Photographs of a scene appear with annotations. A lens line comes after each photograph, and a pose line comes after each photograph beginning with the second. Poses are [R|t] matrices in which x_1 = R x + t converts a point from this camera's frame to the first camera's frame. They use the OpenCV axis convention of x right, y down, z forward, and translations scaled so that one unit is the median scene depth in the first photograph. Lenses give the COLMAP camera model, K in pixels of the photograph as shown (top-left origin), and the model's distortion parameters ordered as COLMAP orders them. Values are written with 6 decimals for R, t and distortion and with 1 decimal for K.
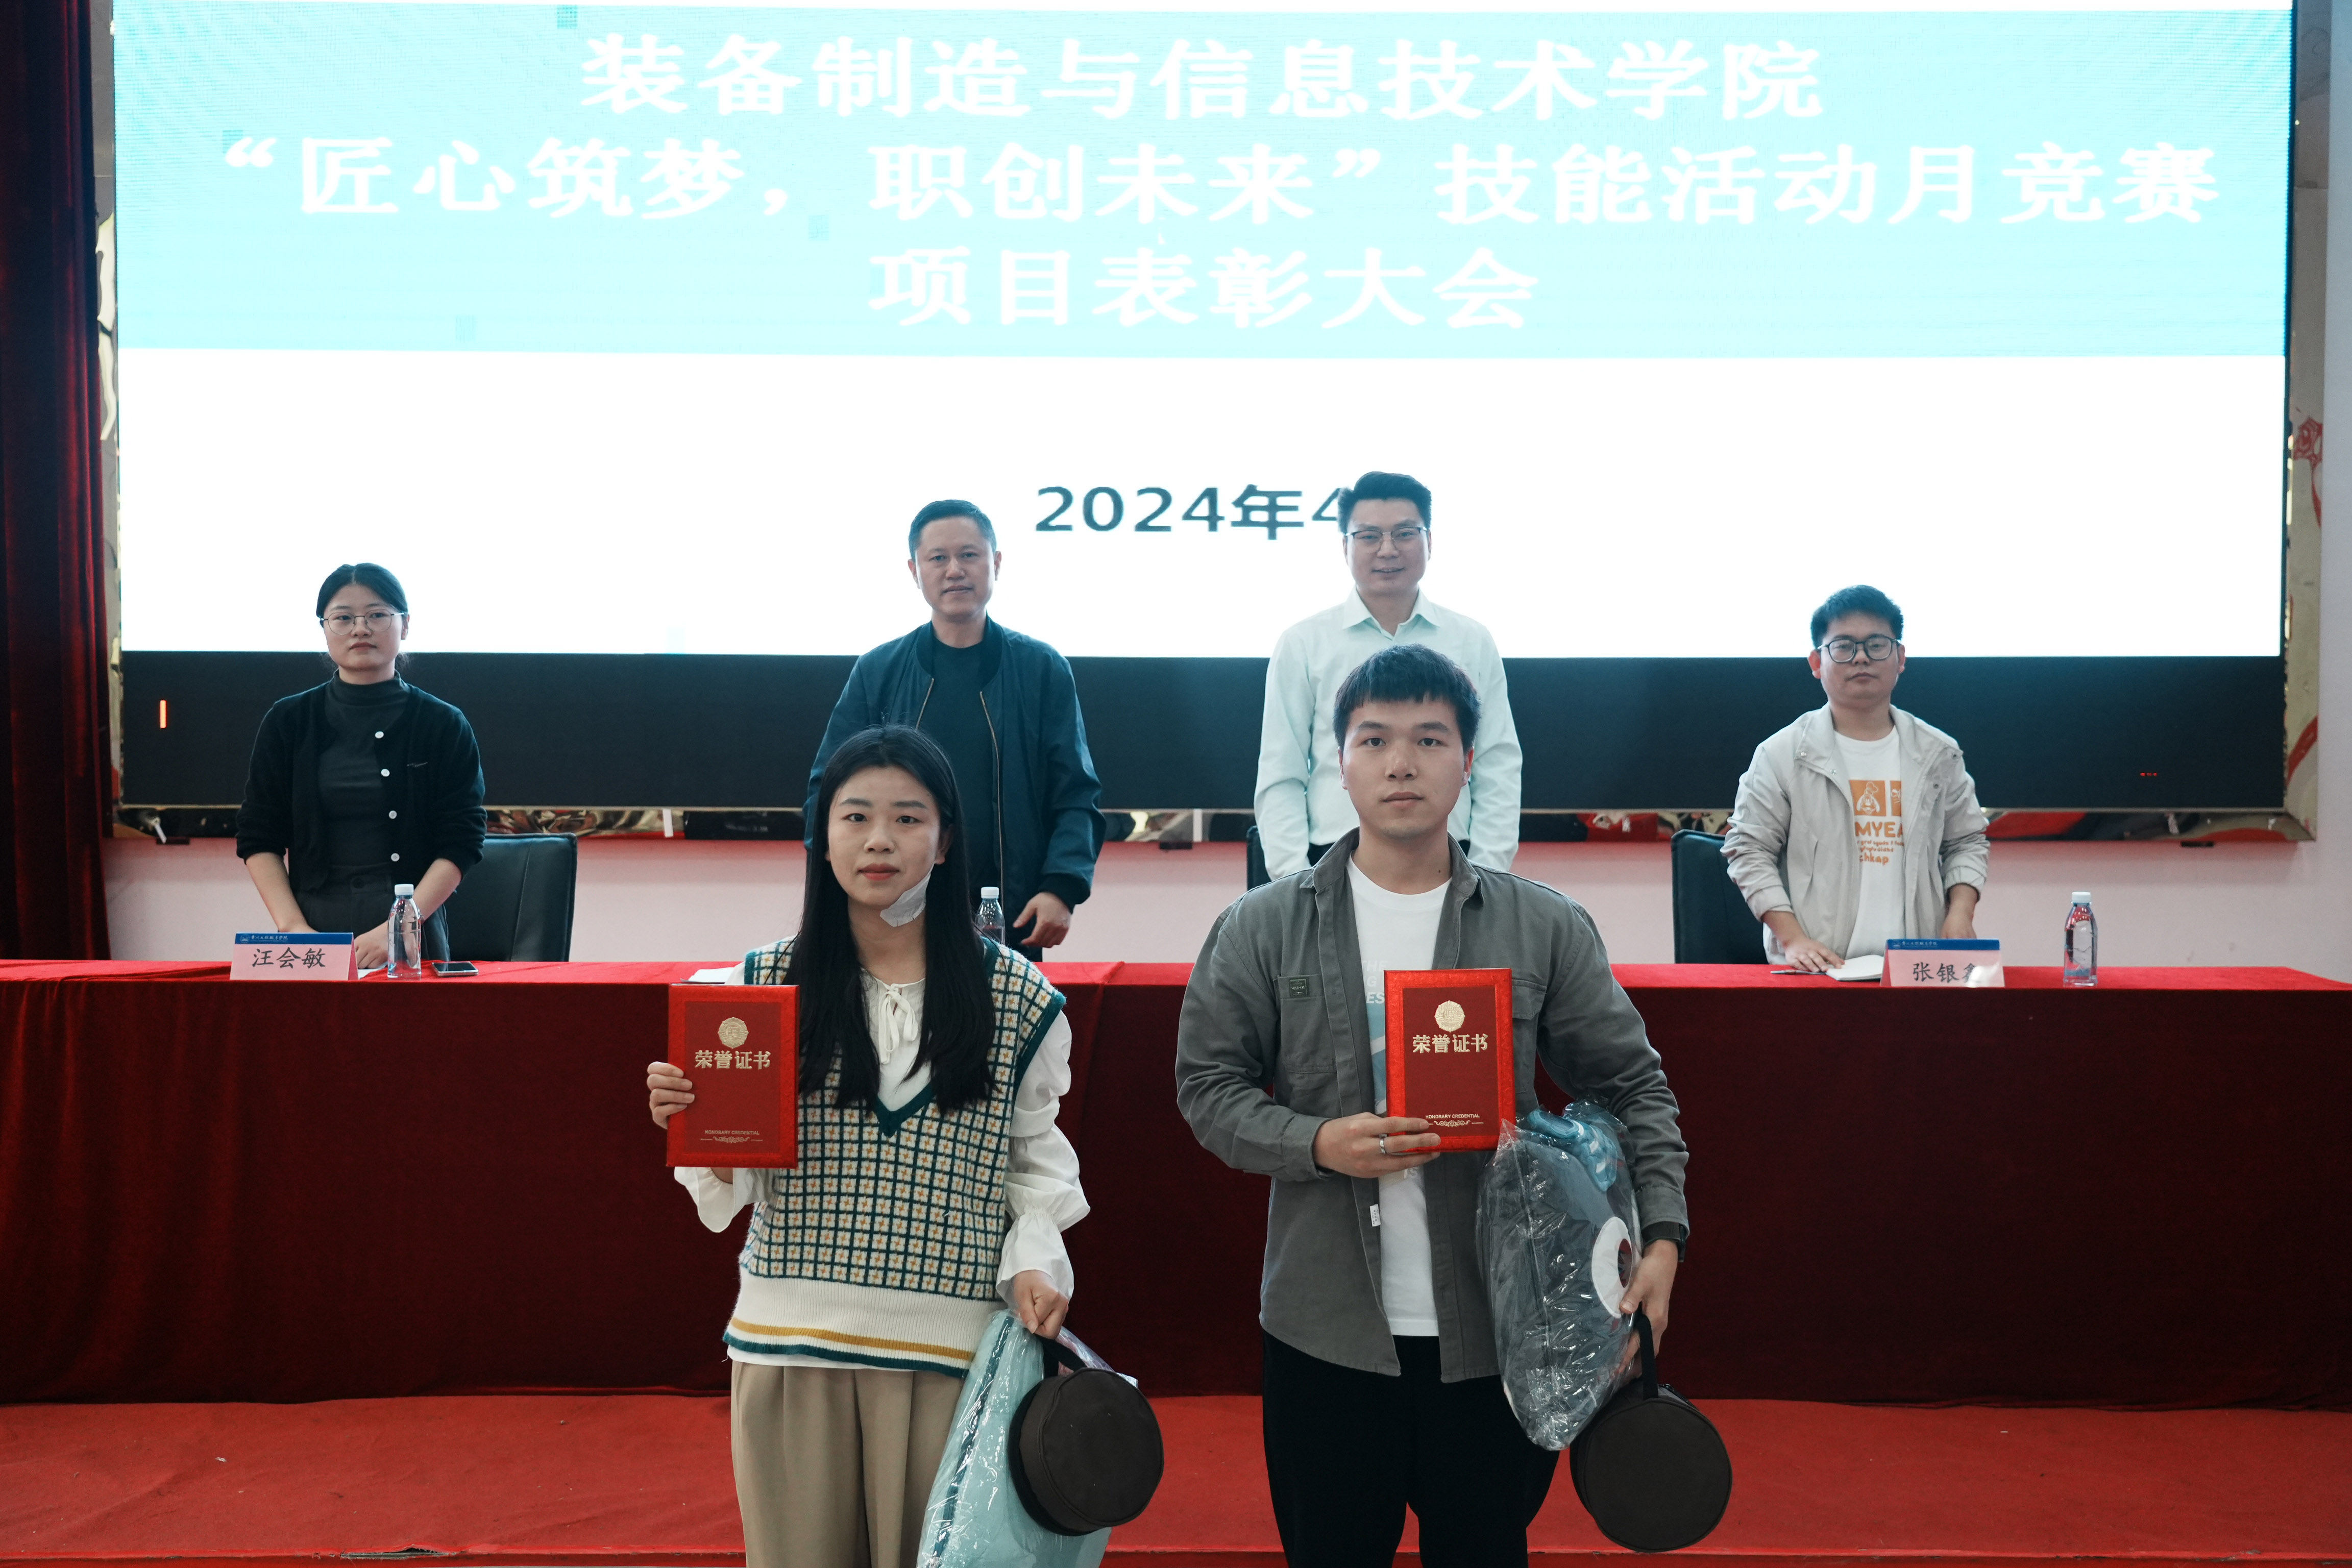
lens RADIAL K [[2491.3, 0, 1176.0], [0, 2491.3, 784.0], [0, 0, 1]] dist [0.044642, 0.009701]
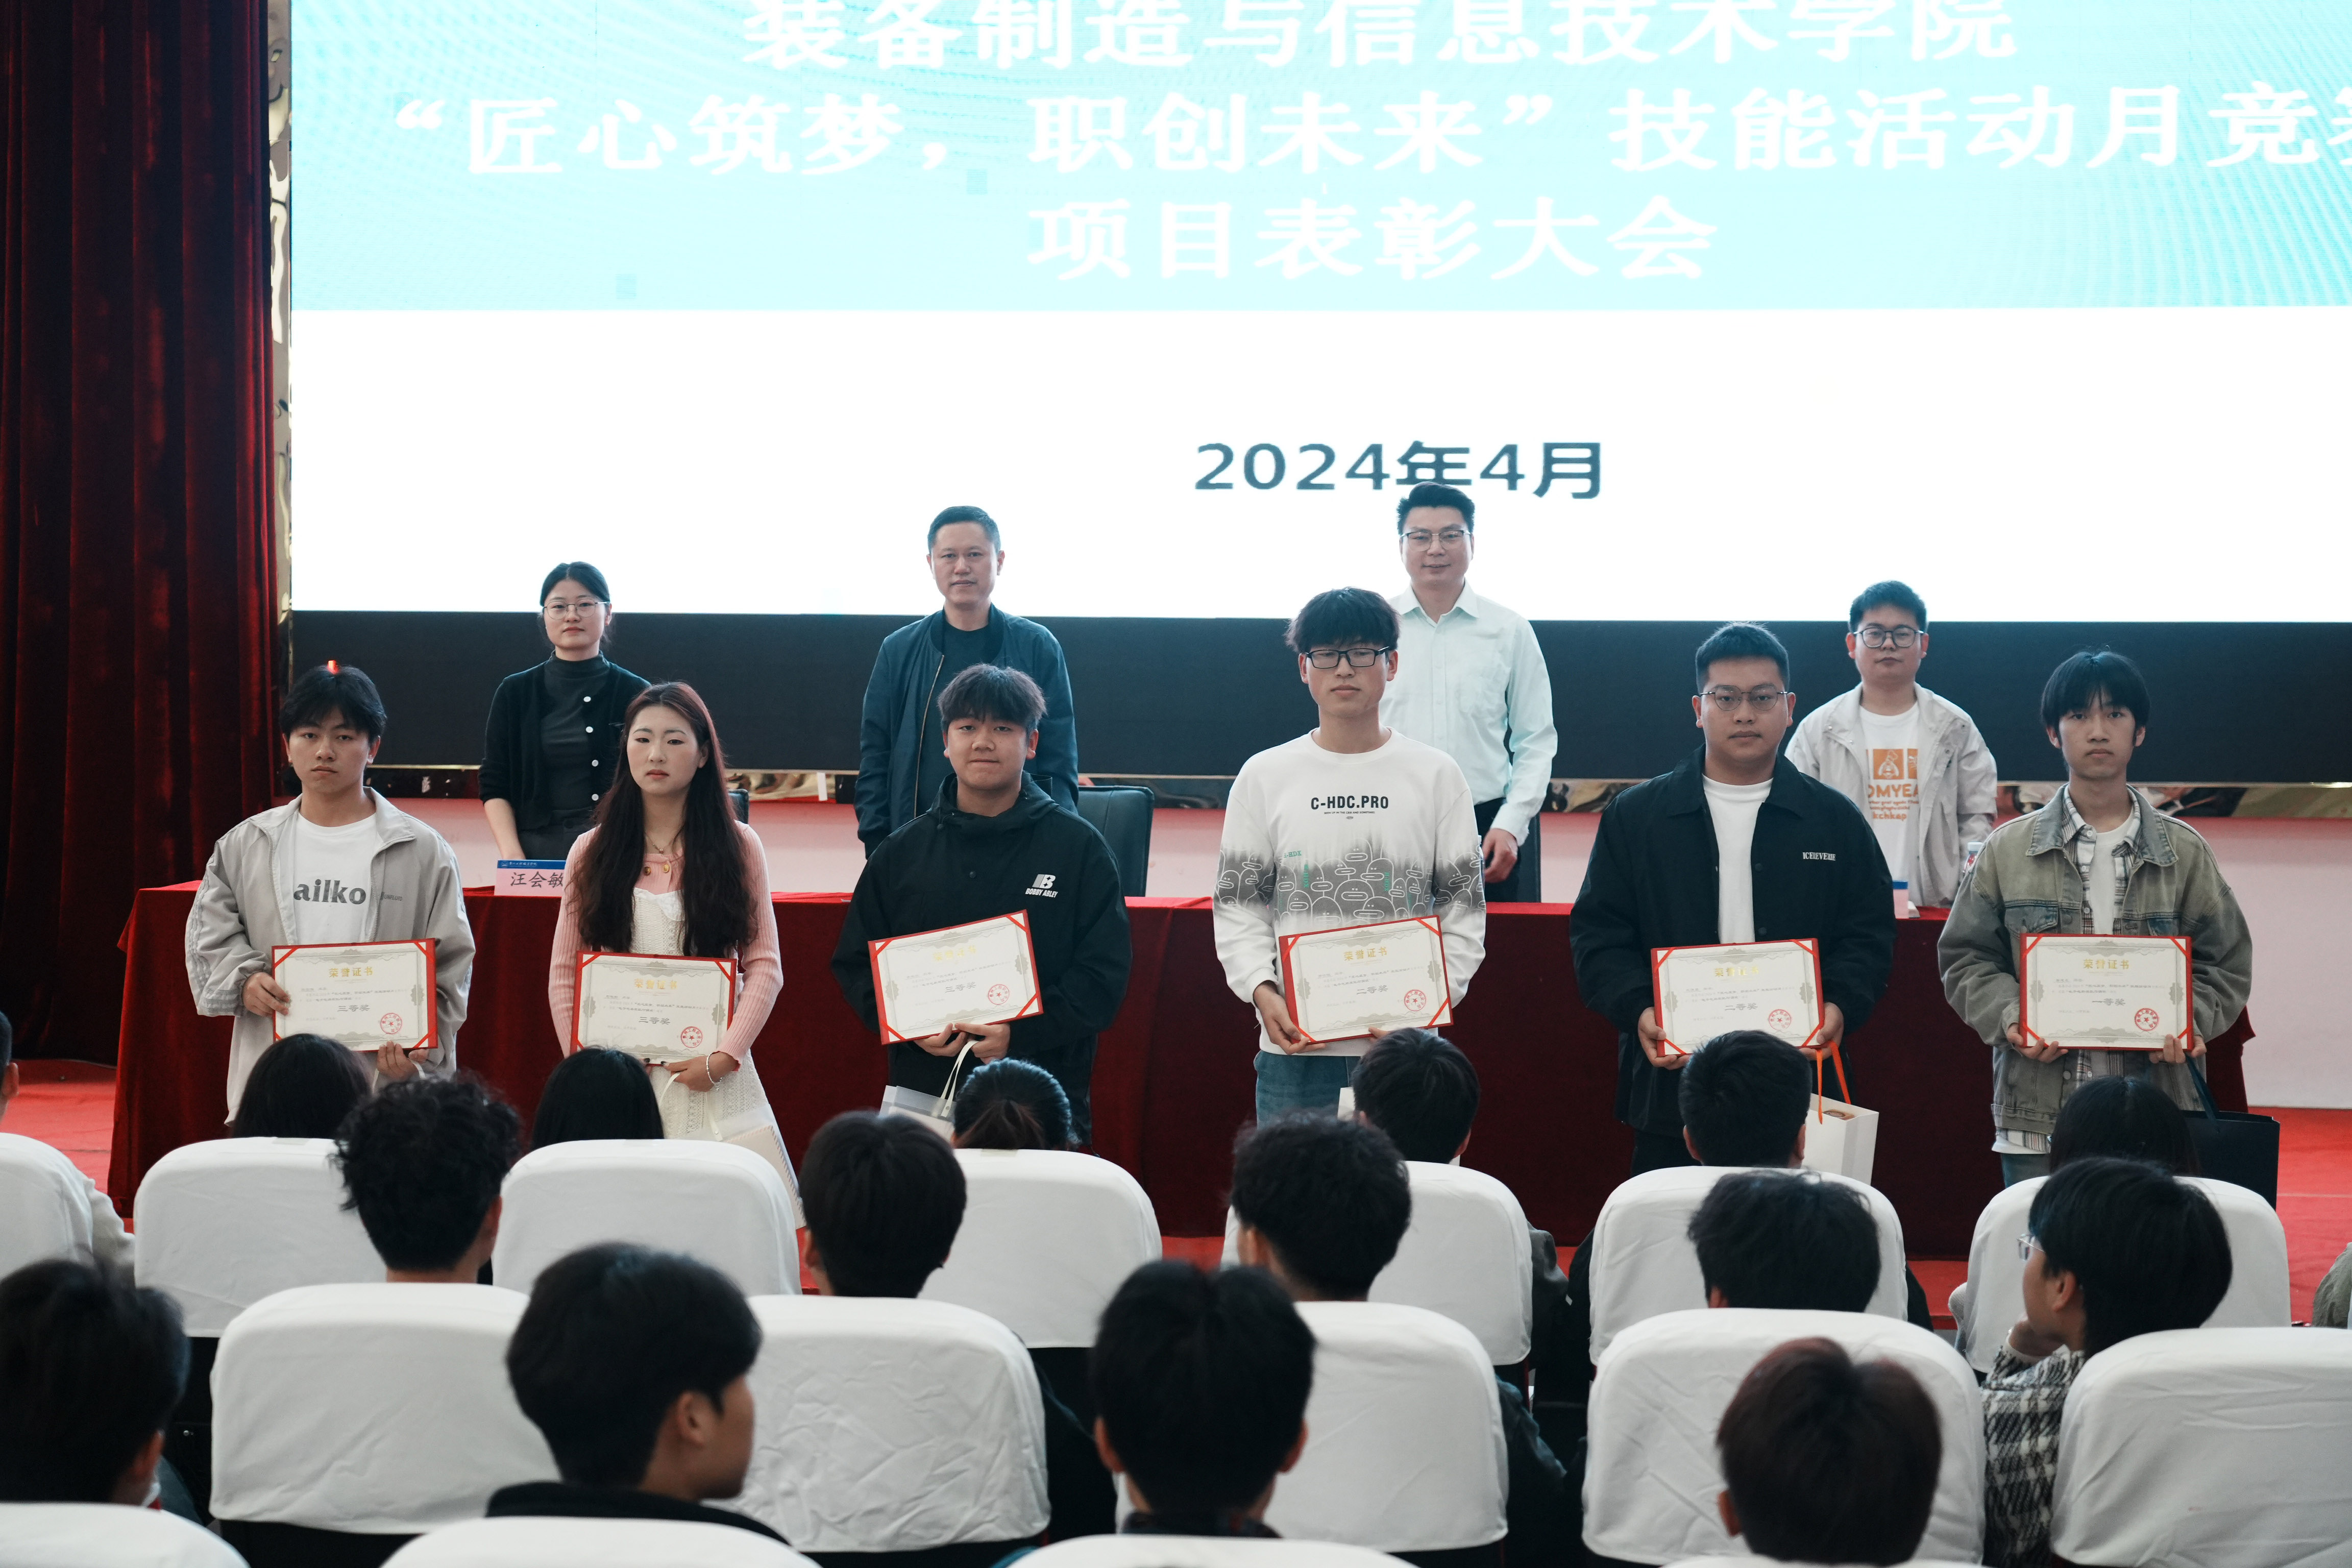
lens RADIAL K [[4090.2, 0, 1176.0], [0, 4090.2, 784.0], [0, 0, 1]] dist [0.015996, 0.064792]
pose [[0.993624, 0.007946, -0.112460, 0.117305], [-0.007050, 0.999940, 0.008361, 0.000267], [0.112520, -0.007515, 0.993621, -0.591187]]
